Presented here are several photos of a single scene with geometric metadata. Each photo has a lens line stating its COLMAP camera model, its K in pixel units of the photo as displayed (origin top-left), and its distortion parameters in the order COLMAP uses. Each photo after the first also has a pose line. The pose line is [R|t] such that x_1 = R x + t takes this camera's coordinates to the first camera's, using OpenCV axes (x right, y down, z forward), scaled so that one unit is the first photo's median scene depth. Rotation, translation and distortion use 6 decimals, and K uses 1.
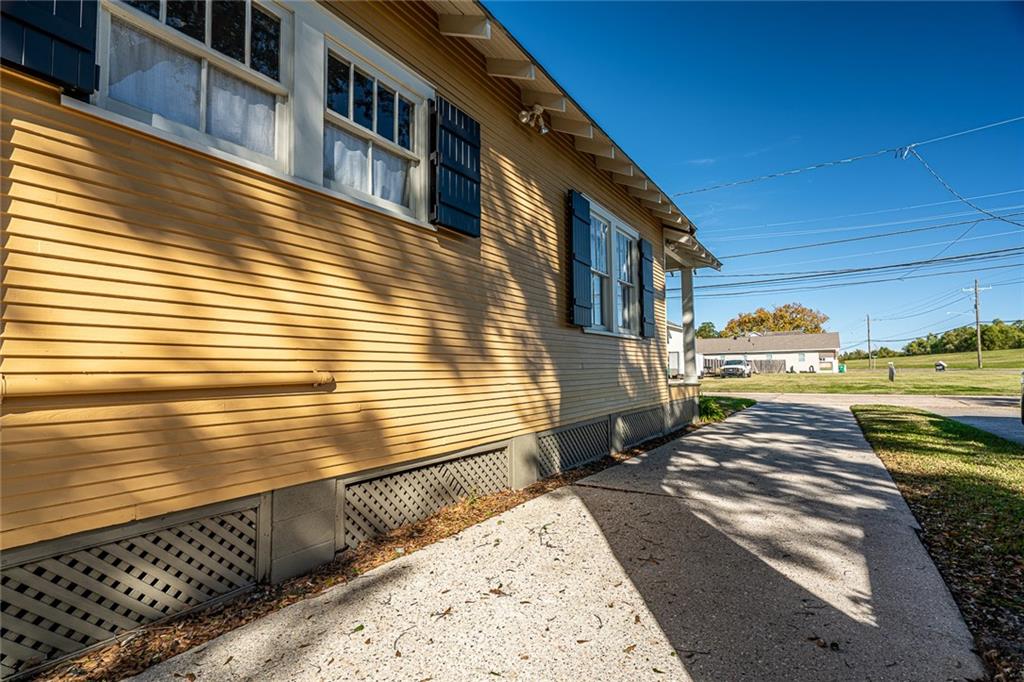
lens RADIAL K [[462.6, 0, 510.1], [0, 462.6, 340.0], [0, 0, 1]] dist [-0.011576, 0.001500]
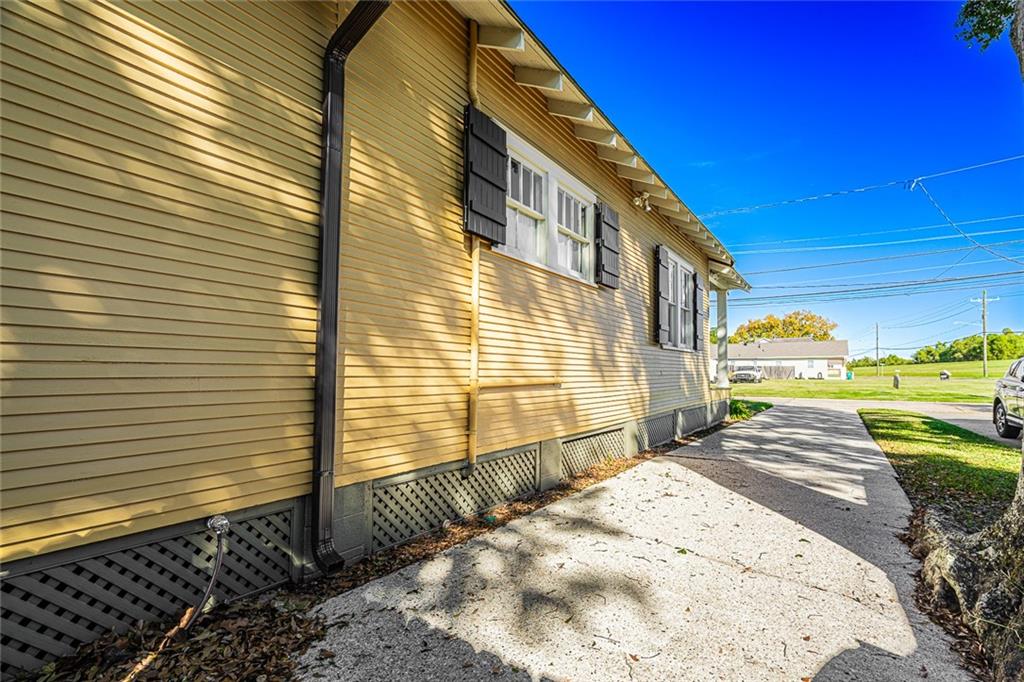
lens RADIAL K [[462.6, 0, 514.9], [0, 462.6, 349.2], [0, 0, 1]] dist [-0.011576, 0.001500]
pose [[0.999871, 0.015302, -0.004872, -0.273833], [-0.015222, 0.999755, 0.016099, -0.029400], [0.005117, -0.016023, 0.999859, -0.369845]]
